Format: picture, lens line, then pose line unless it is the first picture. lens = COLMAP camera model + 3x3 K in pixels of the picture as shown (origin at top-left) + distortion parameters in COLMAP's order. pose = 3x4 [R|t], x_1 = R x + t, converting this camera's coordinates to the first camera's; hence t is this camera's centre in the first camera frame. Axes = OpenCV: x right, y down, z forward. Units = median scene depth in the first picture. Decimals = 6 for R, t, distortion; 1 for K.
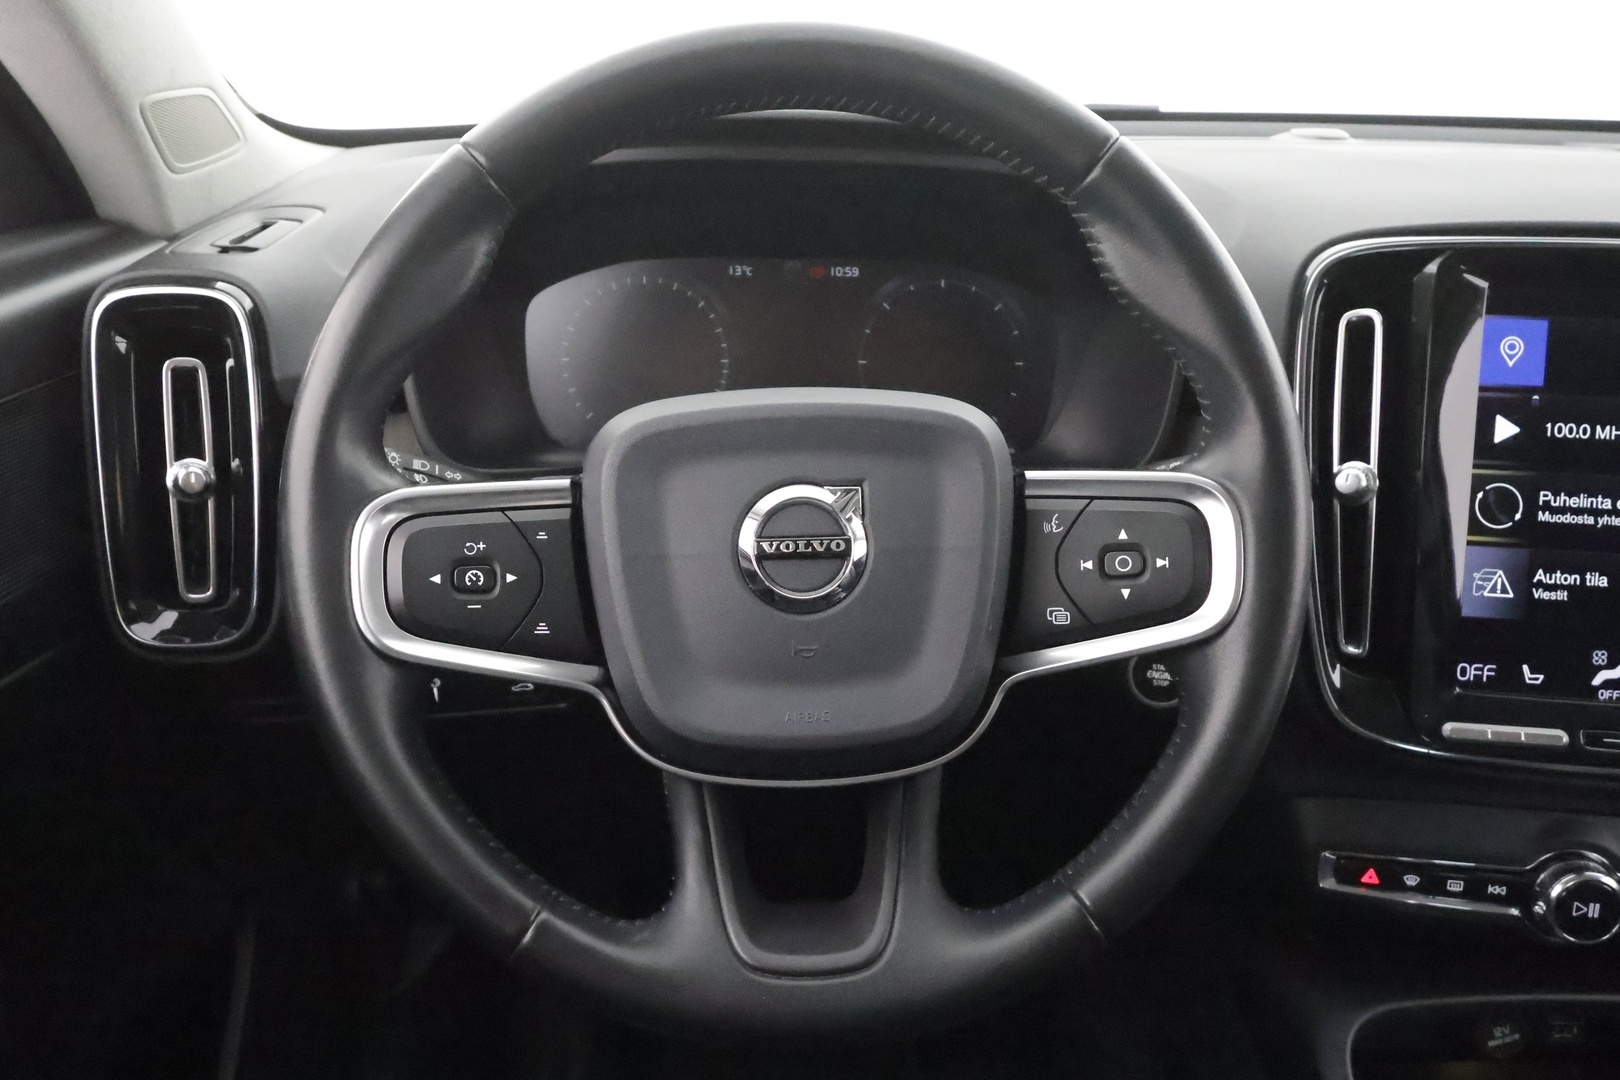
lens RADIAL K [[1244.1, 0, 804.0], [0, 1244.1, 538.8], [0, 0, 1]] dist [-0.000984, 0.001336]
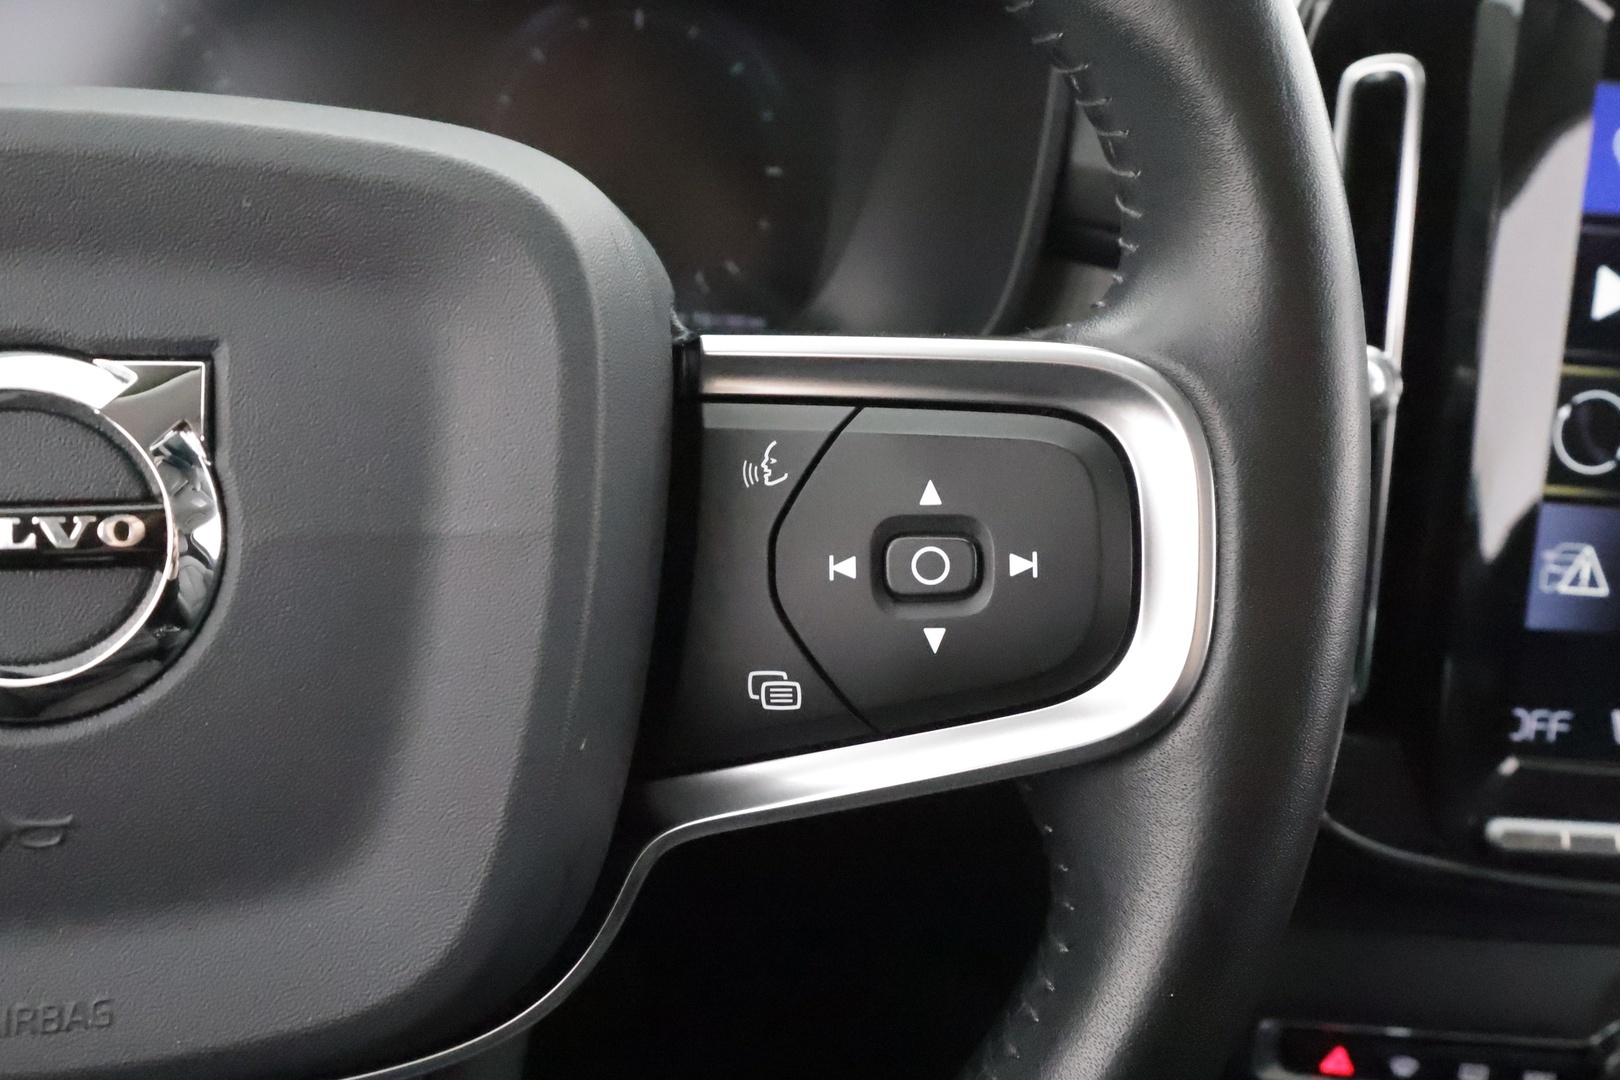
lens RADIAL K [[1311.7, 0, 817.2], [0, 1311.7, 583.5], [0, 0, 1]] dist [-0.012079, -0.004250]
pose [[0.988765, -0.006725, 0.149328, 0.152310], [-0.007872, 0.995259, 0.096945, -0.015318], [-0.149272, -0.097032, 0.984024, 0.568780]]
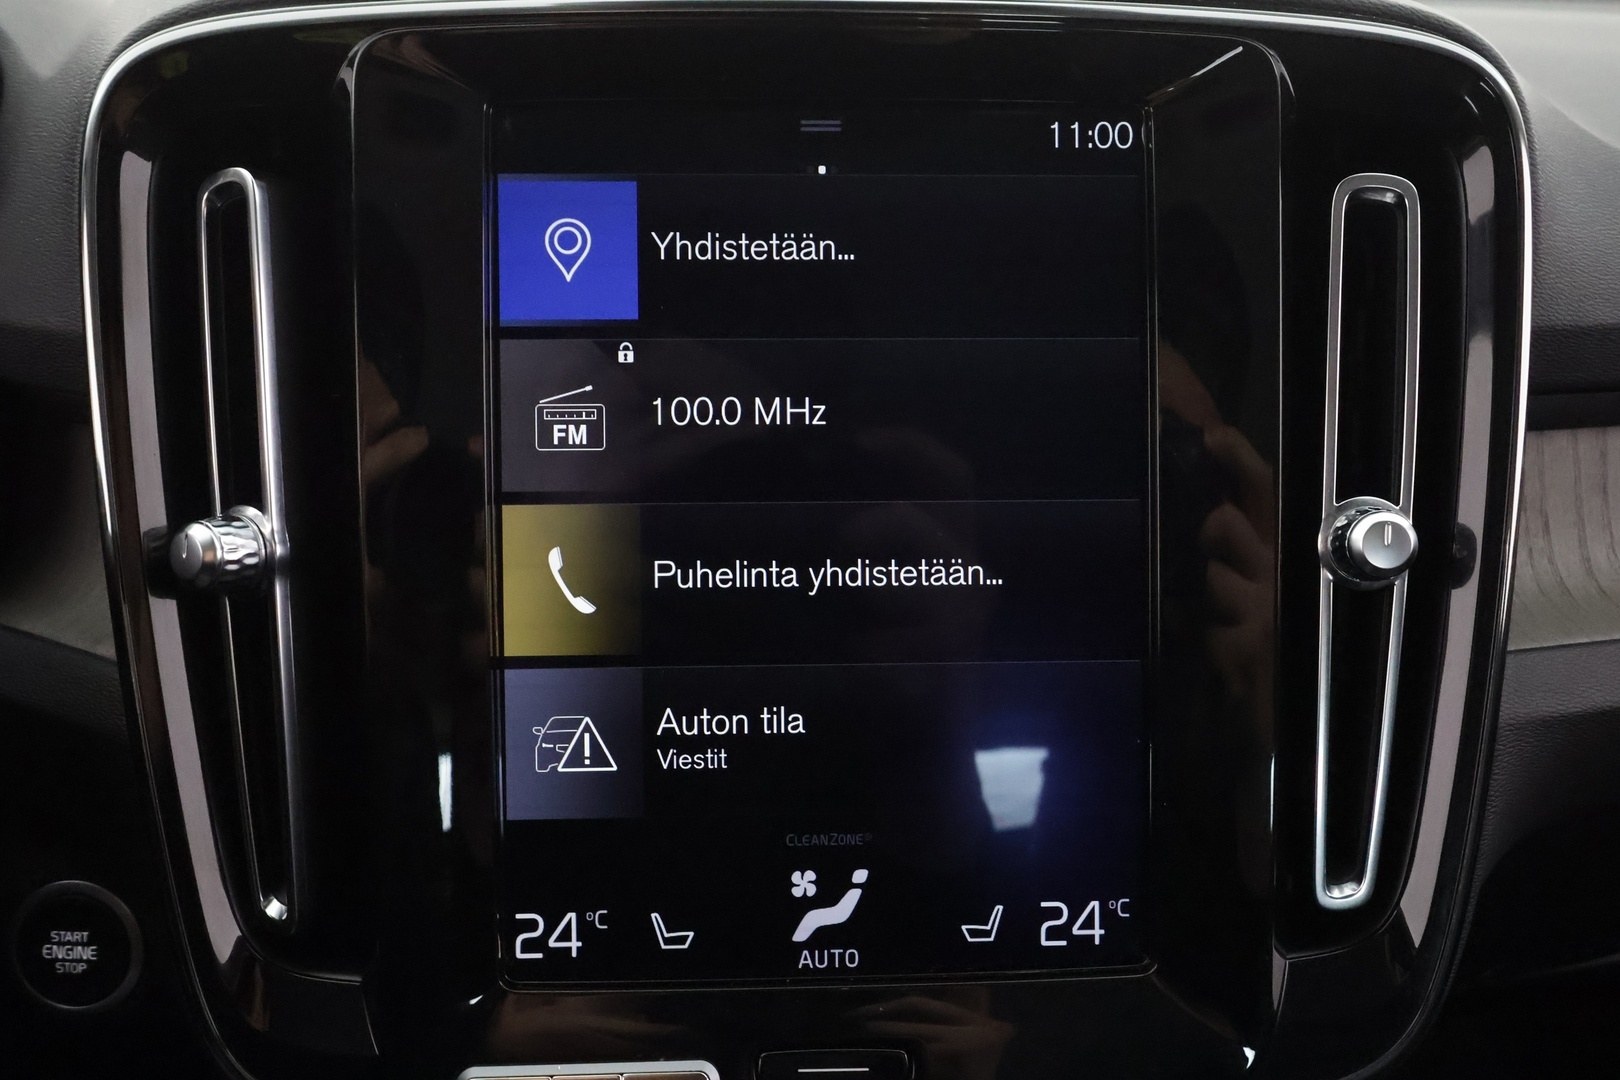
lens RADIAL K [[1295.2, 0, 810.0], [0, 1295.2, 540.0], [0, 0, 1]] dist [-0.005620, 0.007376]
pose [[0.989273, -0.068181, 0.129192, 0.709706], [0.070642, 0.997396, -0.014557, -0.033798], [-0.127863, 0.023527, 0.991513, 0.611516]]
